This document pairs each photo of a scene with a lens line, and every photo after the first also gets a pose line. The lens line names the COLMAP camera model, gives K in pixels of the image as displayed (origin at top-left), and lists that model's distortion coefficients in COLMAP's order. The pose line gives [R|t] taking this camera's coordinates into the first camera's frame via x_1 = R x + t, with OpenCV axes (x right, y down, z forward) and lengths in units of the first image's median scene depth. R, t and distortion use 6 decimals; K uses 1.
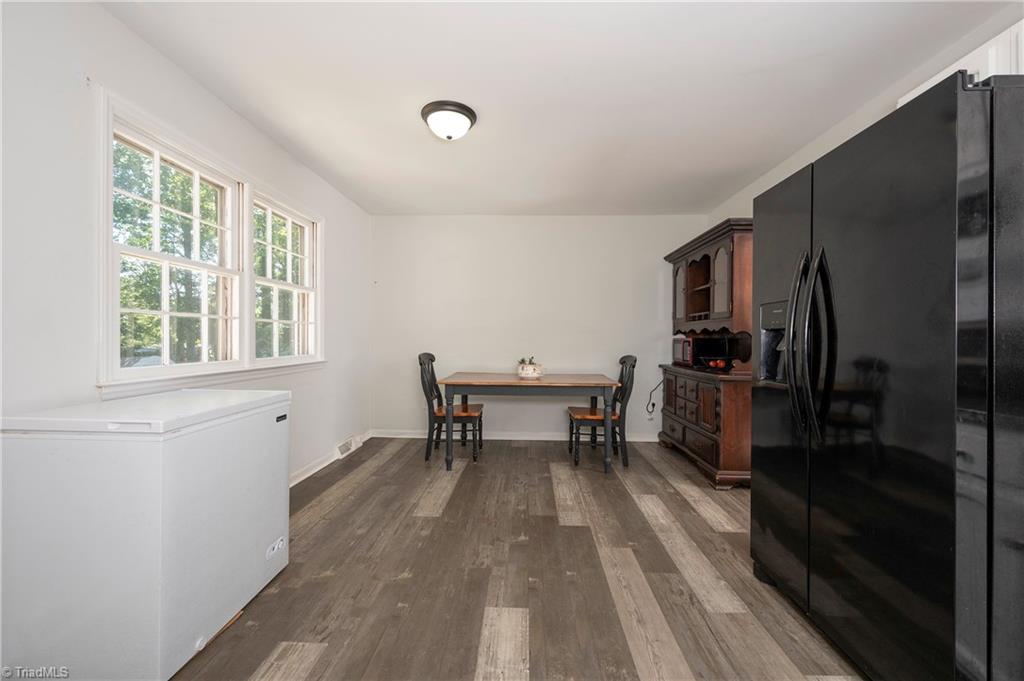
lens RADIAL K [[410.4, 0, 512.3], [0, 410.4, 341.7], [0, 0, 1]] dist [-0.001816, -0.000011]
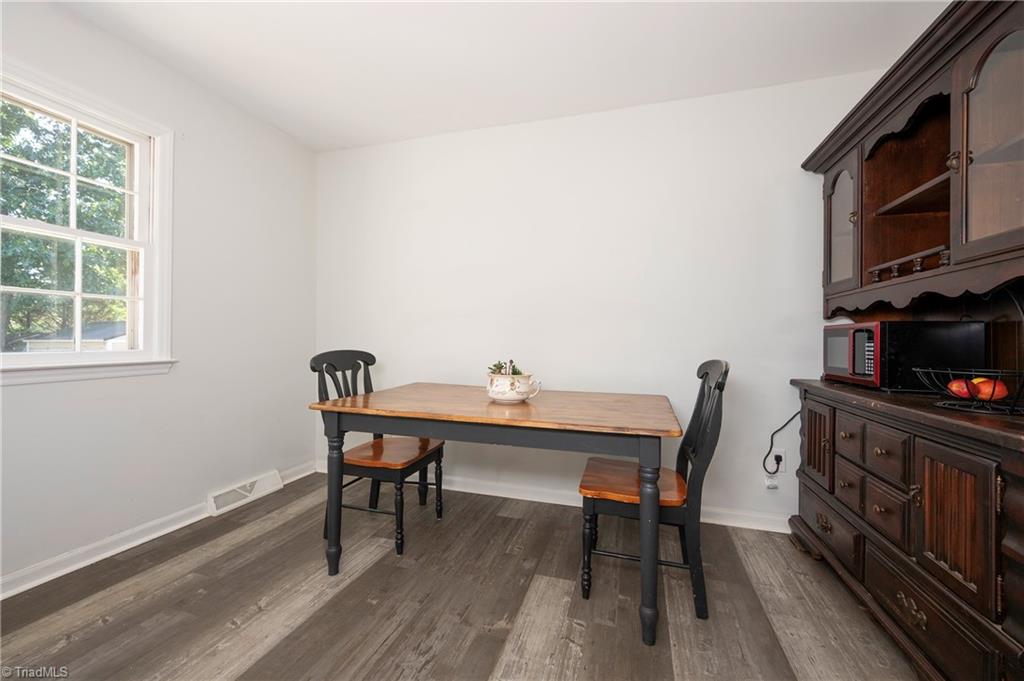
lens RADIAL K [[410.4, 0, 510.6], [0, 410.4, 338.4], [0, 0, 1]] dist [-0.001816, -0.000011]
pose [[0.966113, 0.002897, -0.258103, 0.179616], [-0.005362, 0.999946, -0.008847, 0.014441], [0.258063, 0.009931, 0.966077, 0.493190]]
